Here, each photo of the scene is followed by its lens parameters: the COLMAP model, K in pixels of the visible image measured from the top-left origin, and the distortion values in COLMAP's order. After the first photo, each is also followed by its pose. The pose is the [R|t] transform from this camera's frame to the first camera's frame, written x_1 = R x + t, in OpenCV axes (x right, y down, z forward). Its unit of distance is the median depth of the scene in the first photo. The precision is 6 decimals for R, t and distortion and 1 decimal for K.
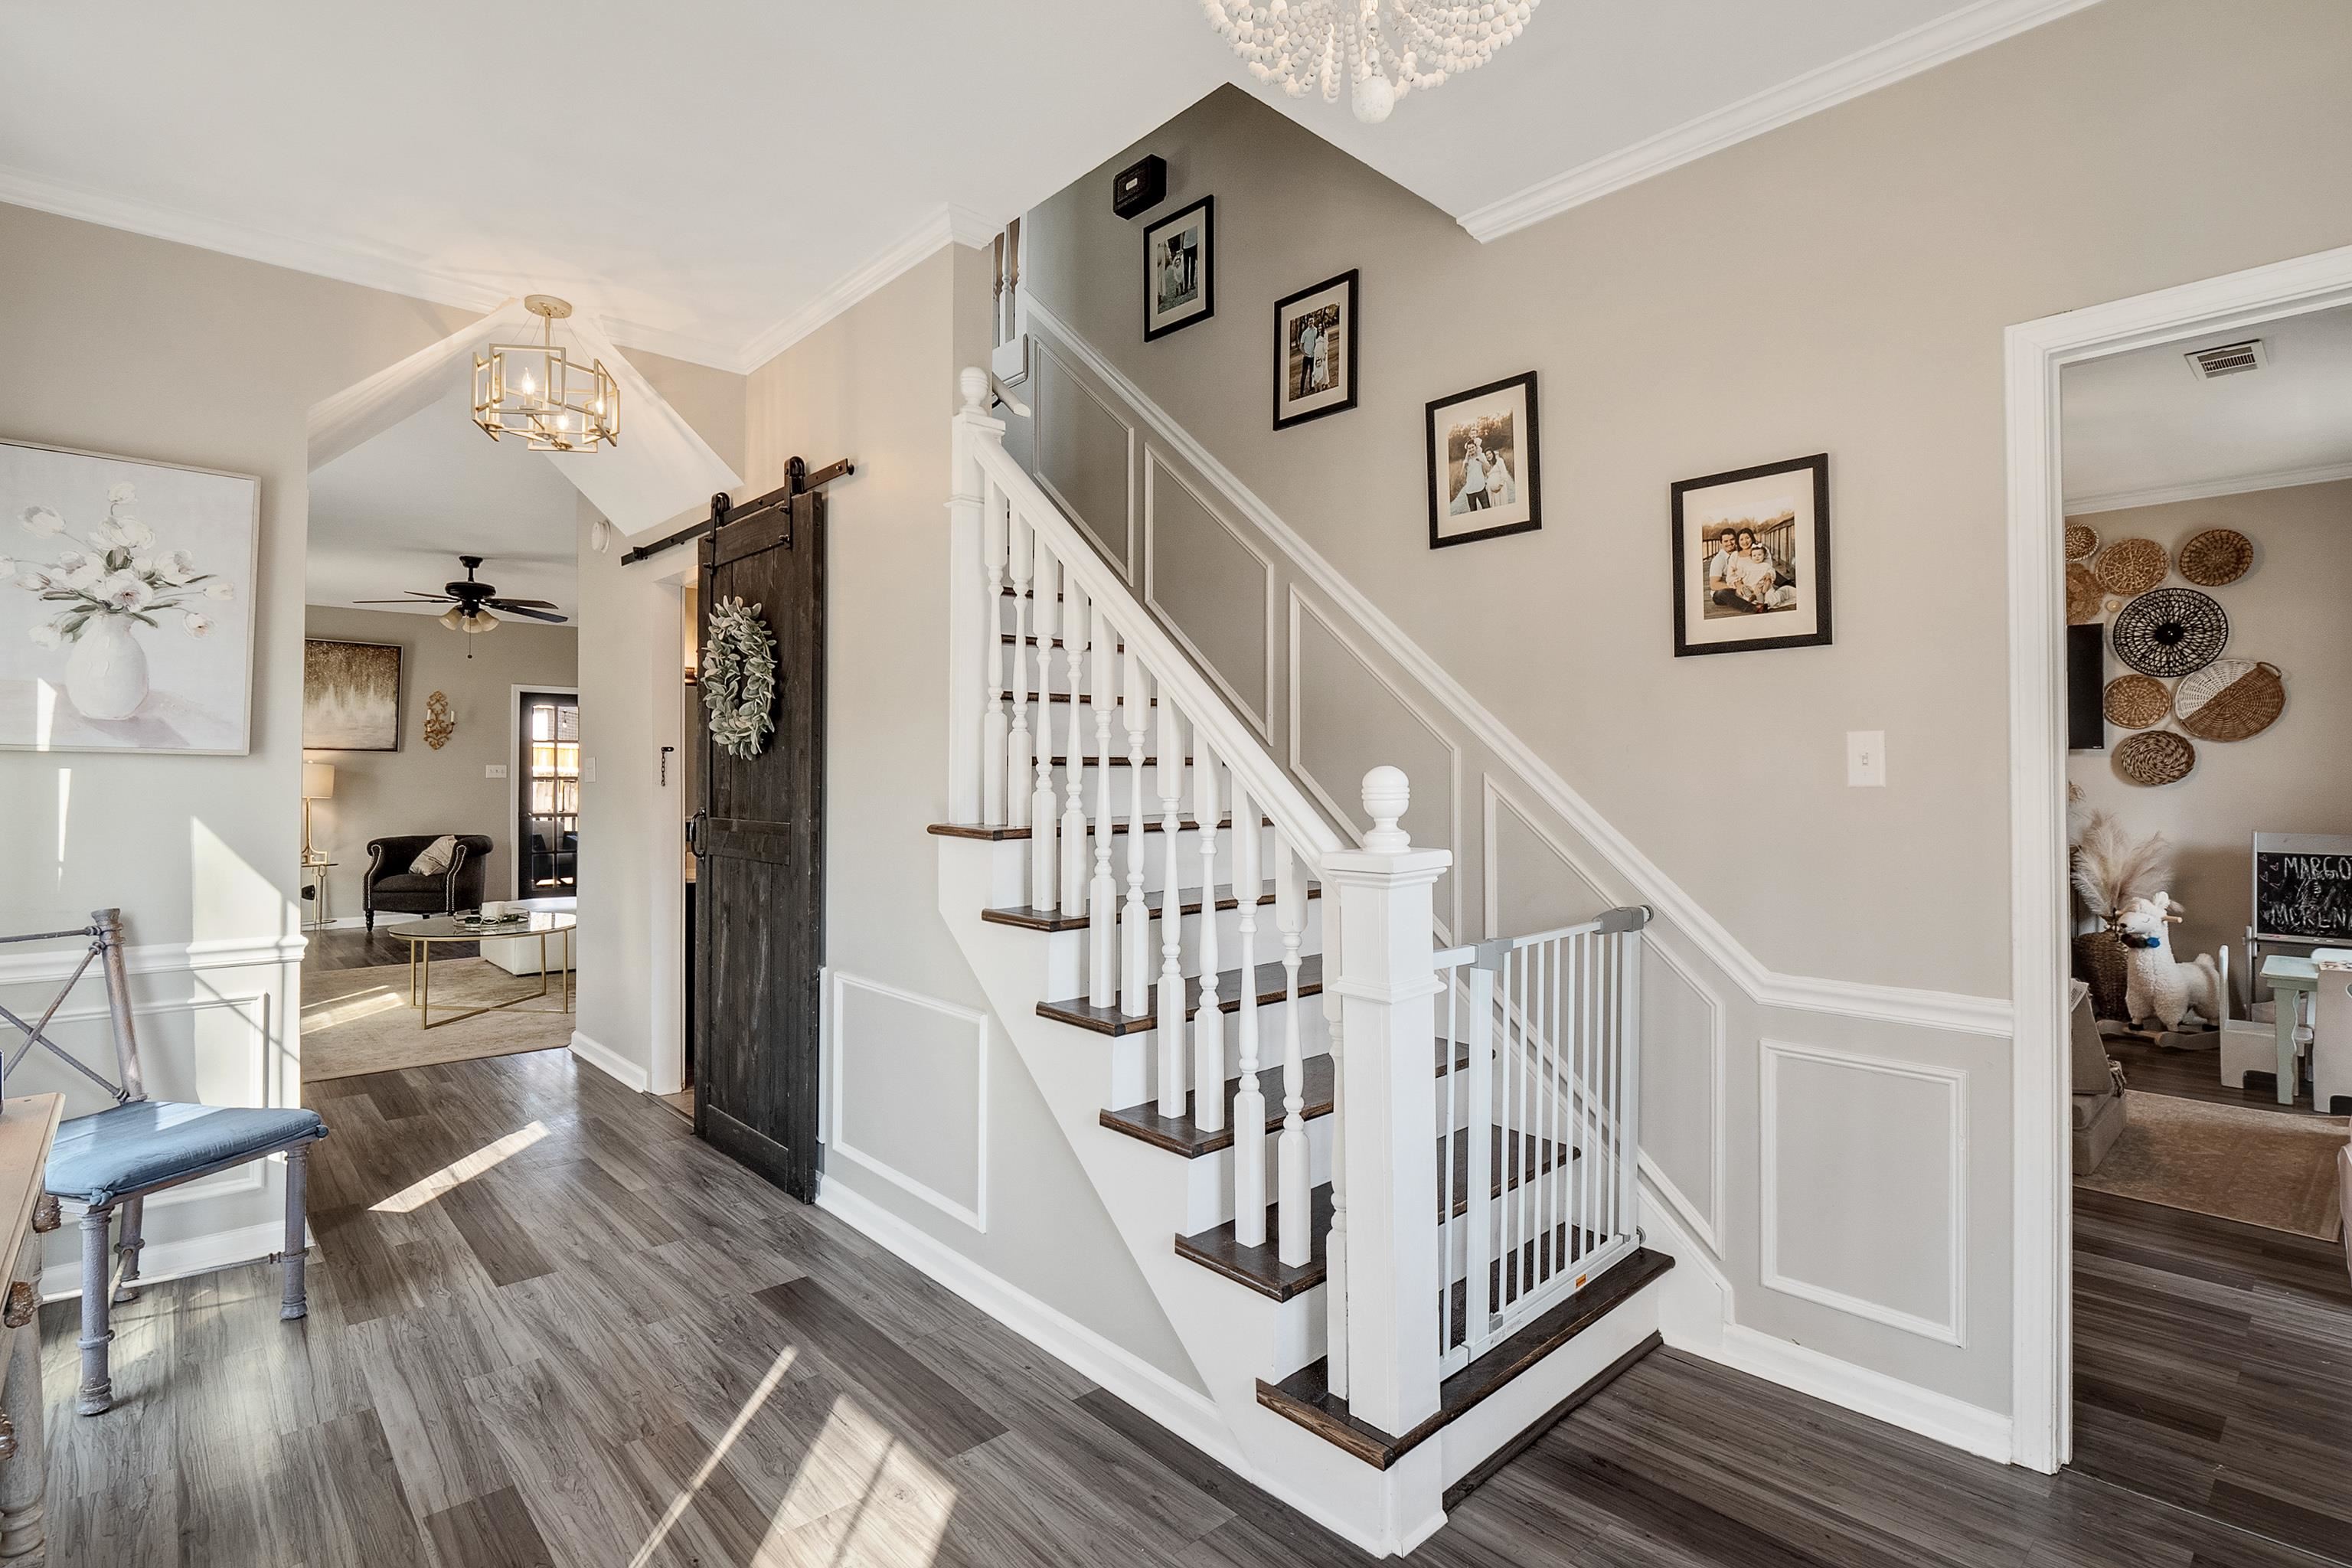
lens RADIAL K [[1119.9, 0, 1156.3], [0, 1119.9, 768.7], [0, 0, 1]] dist [-0.012418, -0.002845]
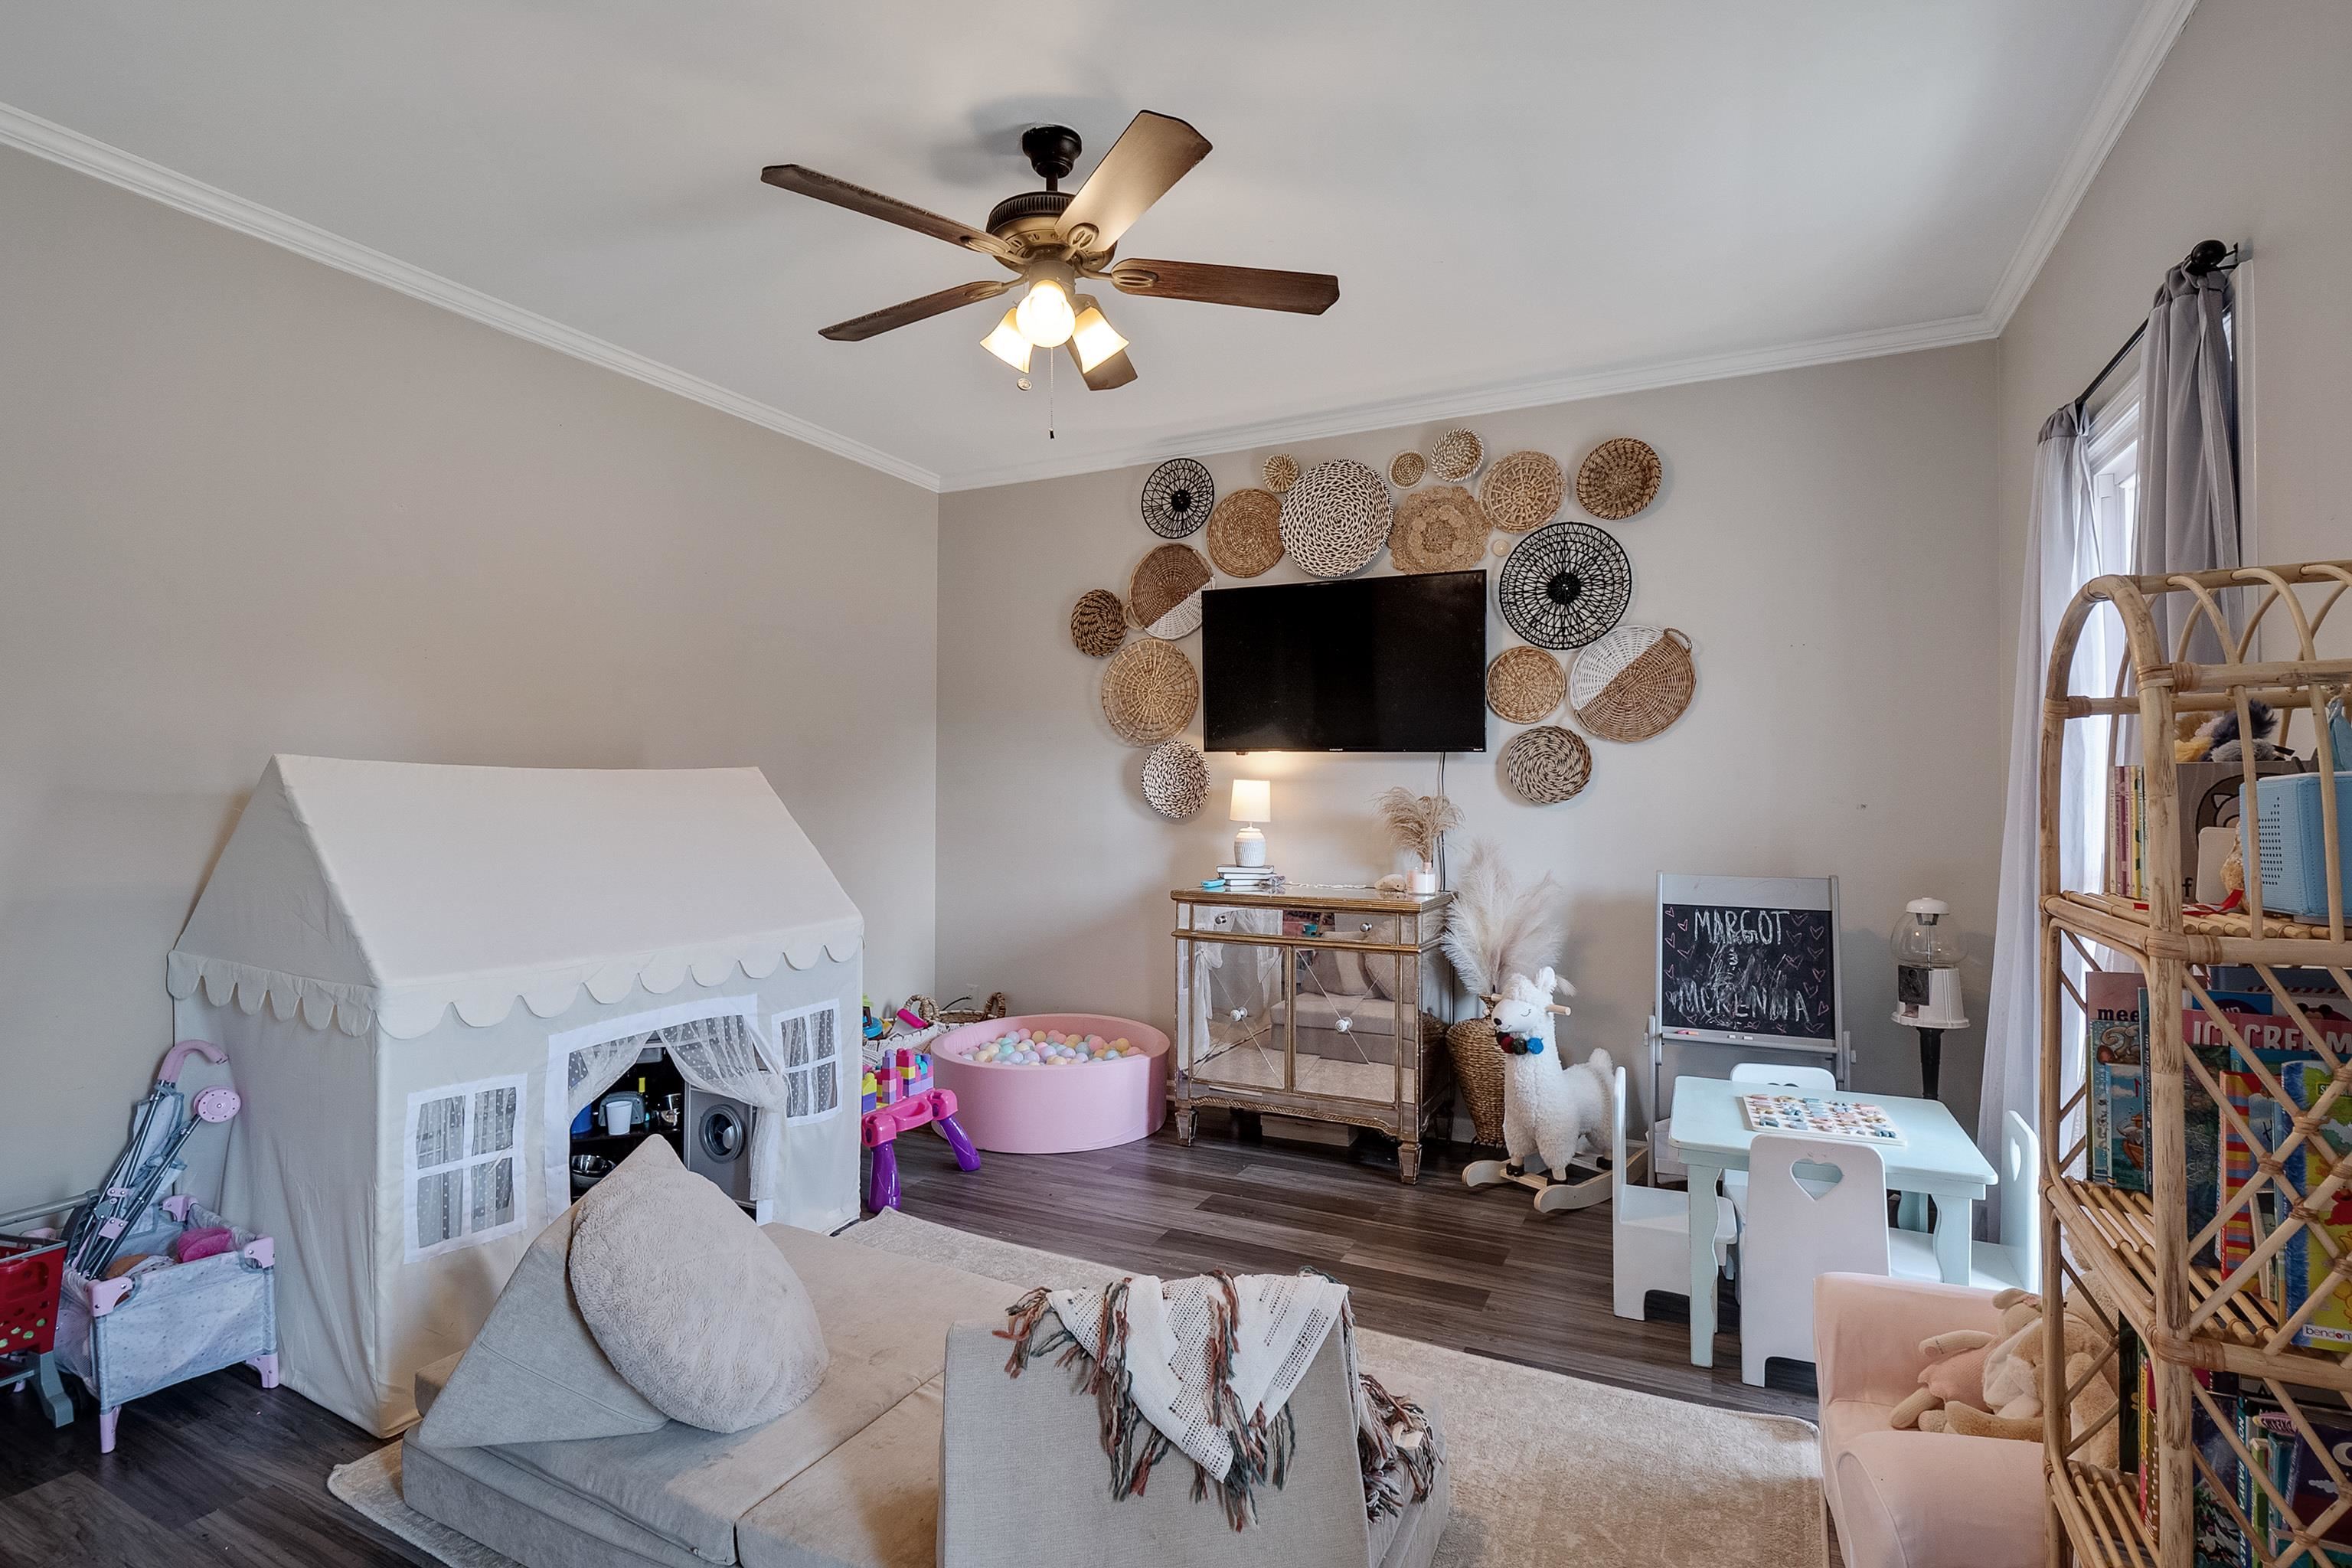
lens RADIAL K [[1119.9, 0, 1160.9], [0, 1119.9, 785.8], [0, 0, 1]] dist [-0.012418, -0.002845]
pose [[0.933681, 0.002804, 0.358094, 0.441526], [-0.005123, 0.999972, 0.005528, 0.000724], [-0.358068, -0.006996, 0.933669, 0.446980]]
